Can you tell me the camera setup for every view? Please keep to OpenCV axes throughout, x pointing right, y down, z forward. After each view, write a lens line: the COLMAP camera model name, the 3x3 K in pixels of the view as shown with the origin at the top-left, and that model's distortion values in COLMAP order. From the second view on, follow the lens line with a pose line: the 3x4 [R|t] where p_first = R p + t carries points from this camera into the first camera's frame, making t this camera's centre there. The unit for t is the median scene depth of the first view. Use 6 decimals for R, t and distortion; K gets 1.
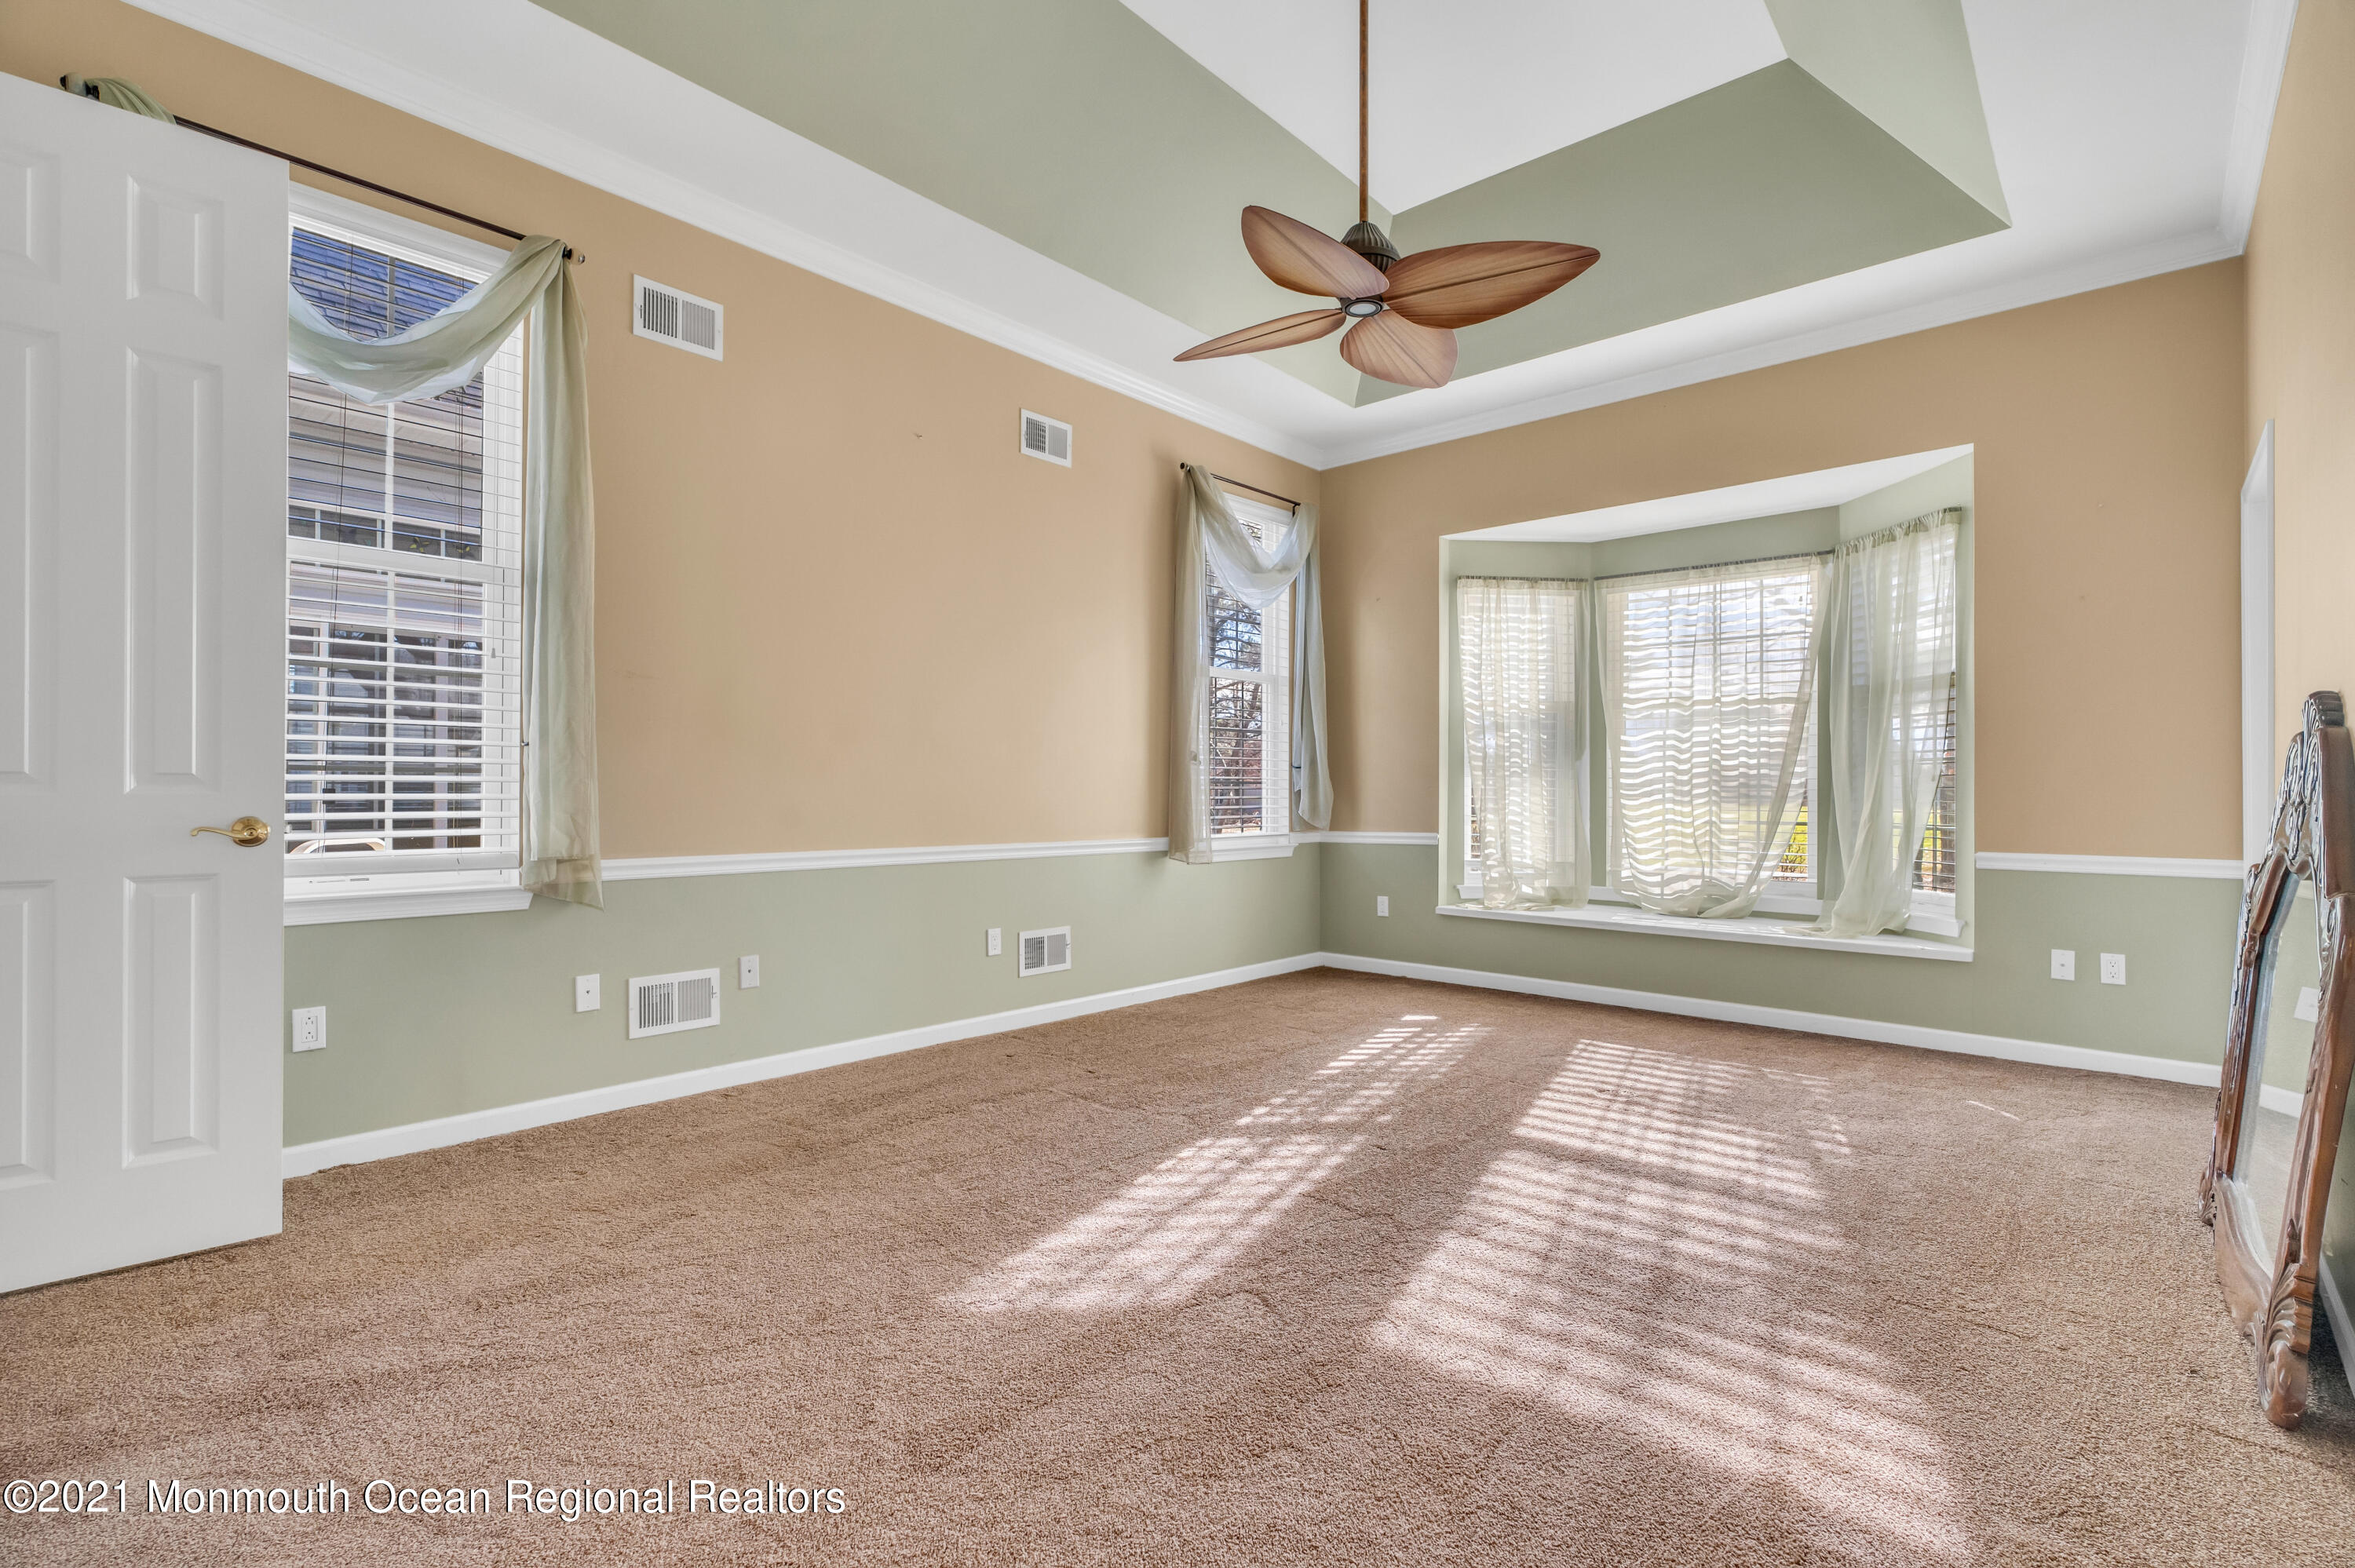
lens RADIAL K [[1067.1, 0, 1193.0], [0, 1067.1, 789.3], [0, 0, 1]] dist [-0.008574, 0.001910]
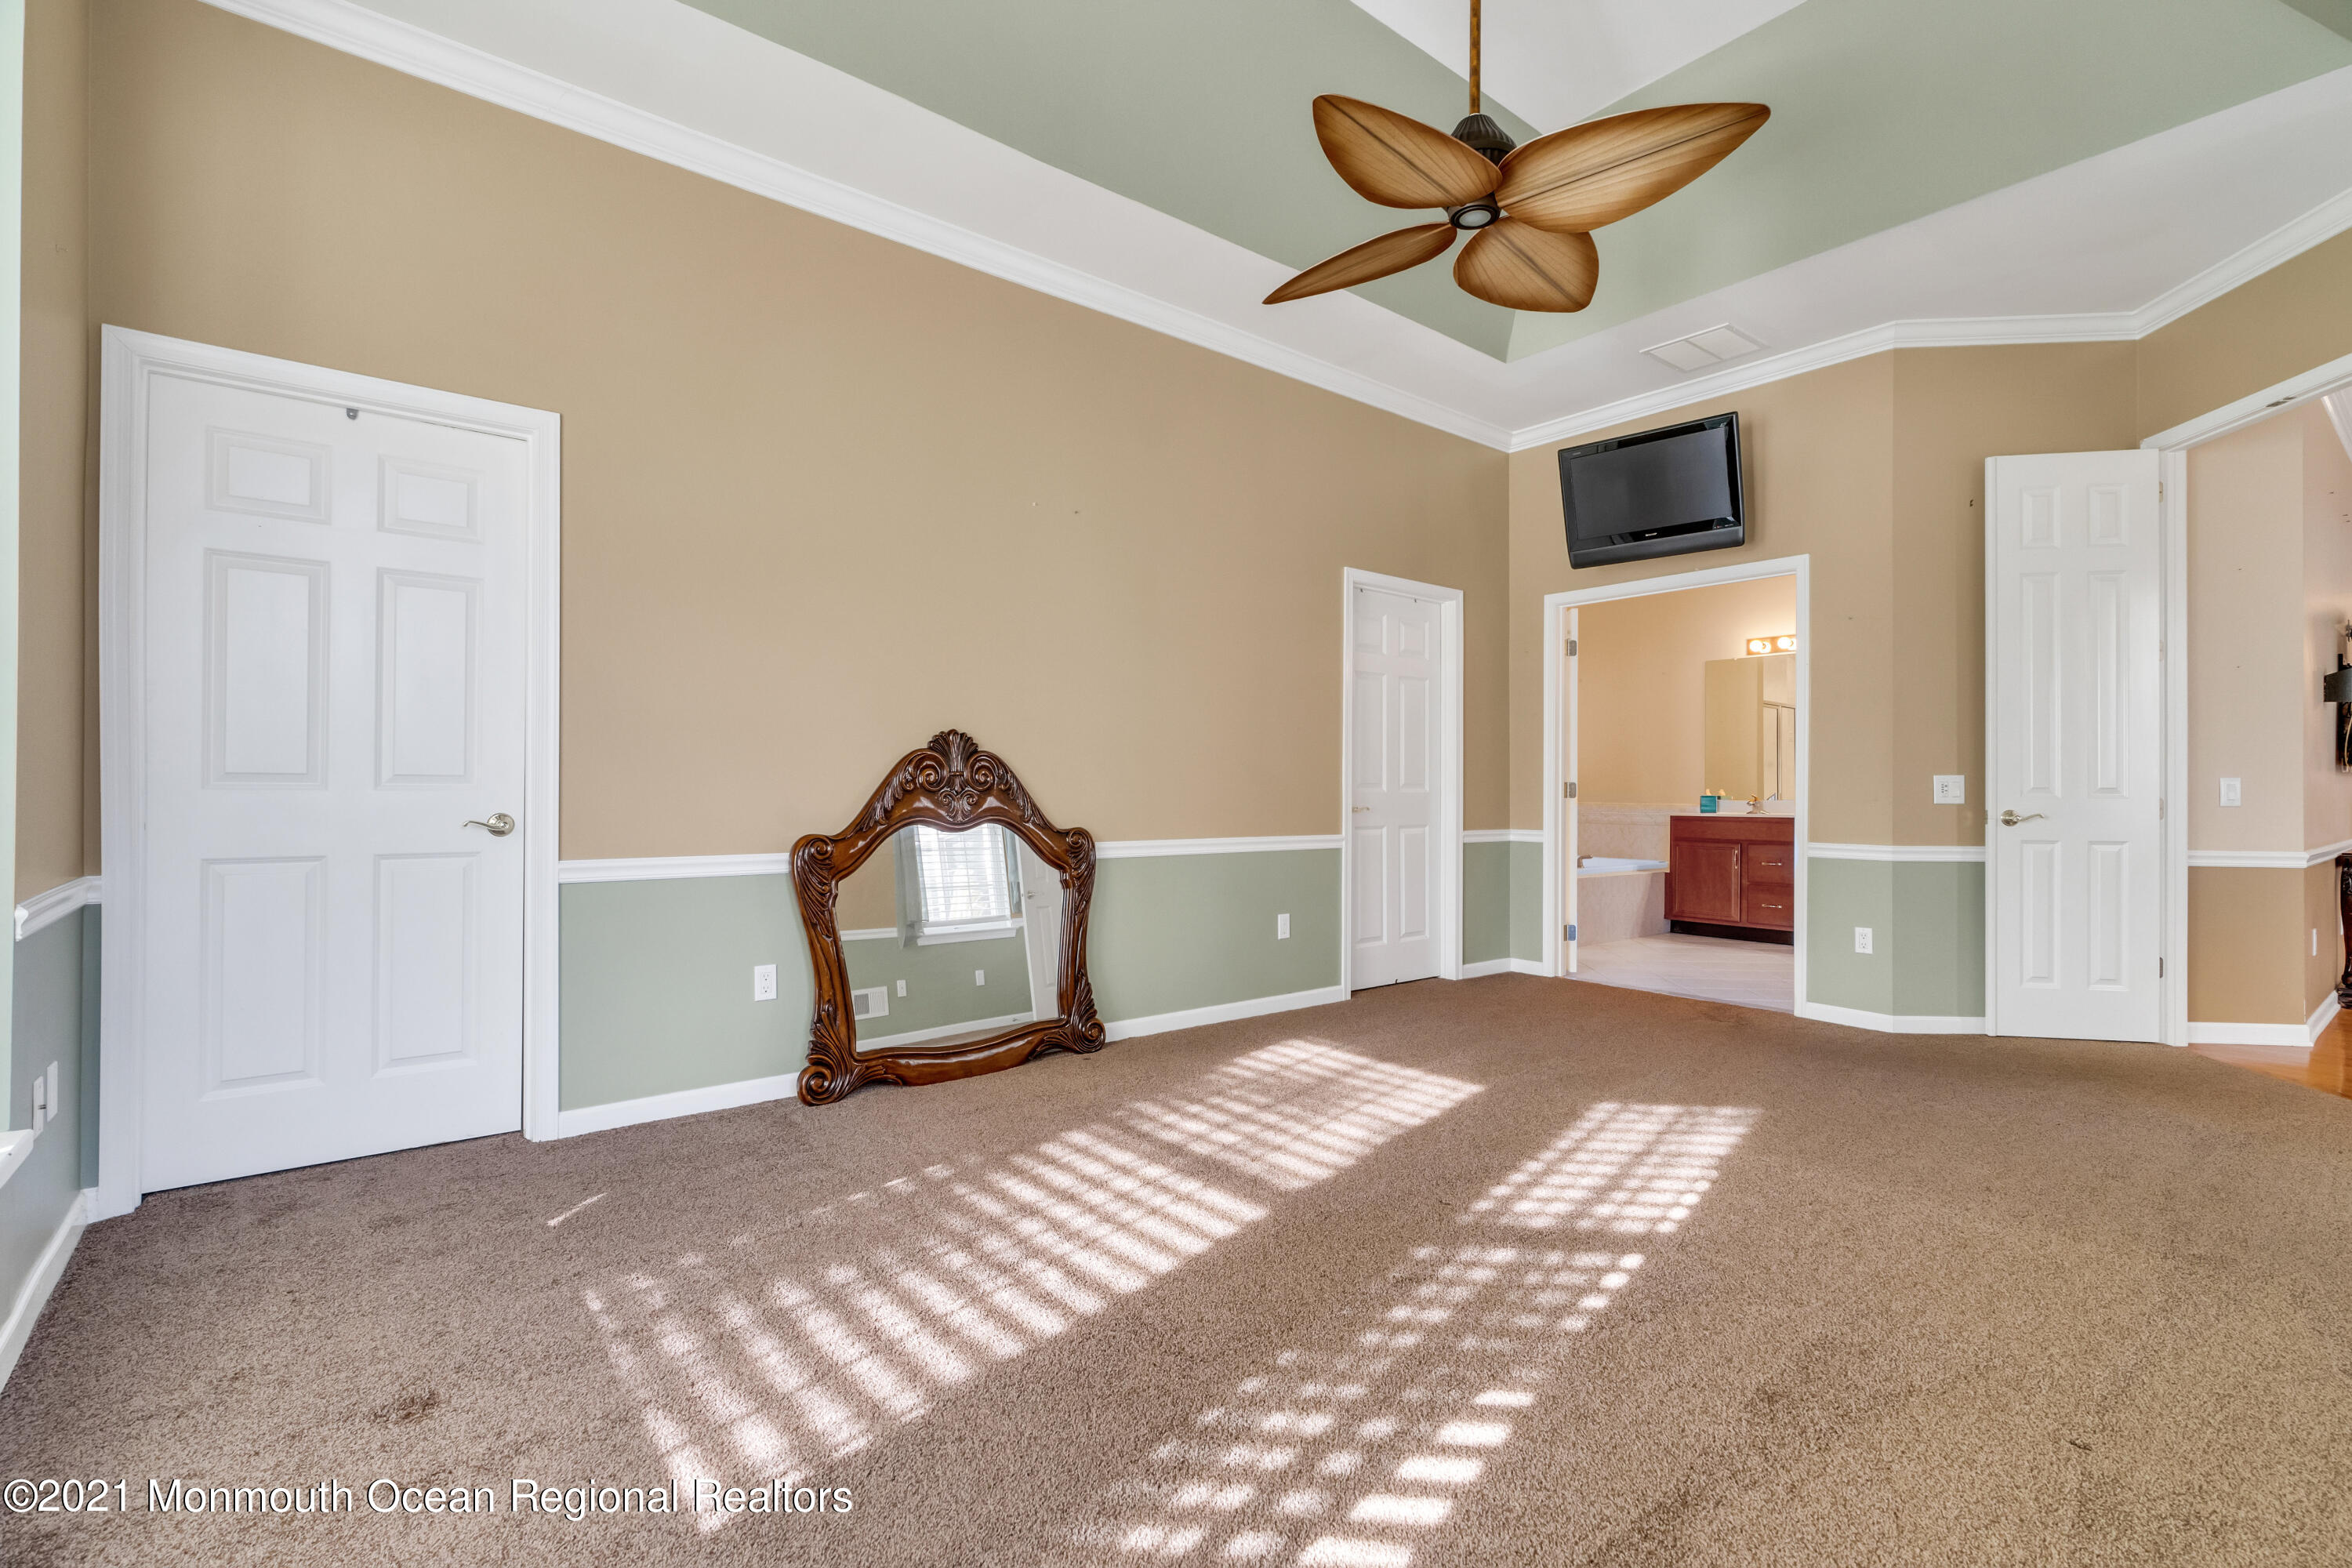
lens RADIAL K [[1065.9, 0, 1191.5], [0, 1065.9, 789.3], [0, 0, 1]] dist [-0.008574, 0.001910]
pose [[-0.986581, -0.006509, 0.163145, 0.245653], [-0.007361, 0.999962, -0.004616, 0.010067], [-0.163109, -0.005755, -0.986591, 1.933655]]
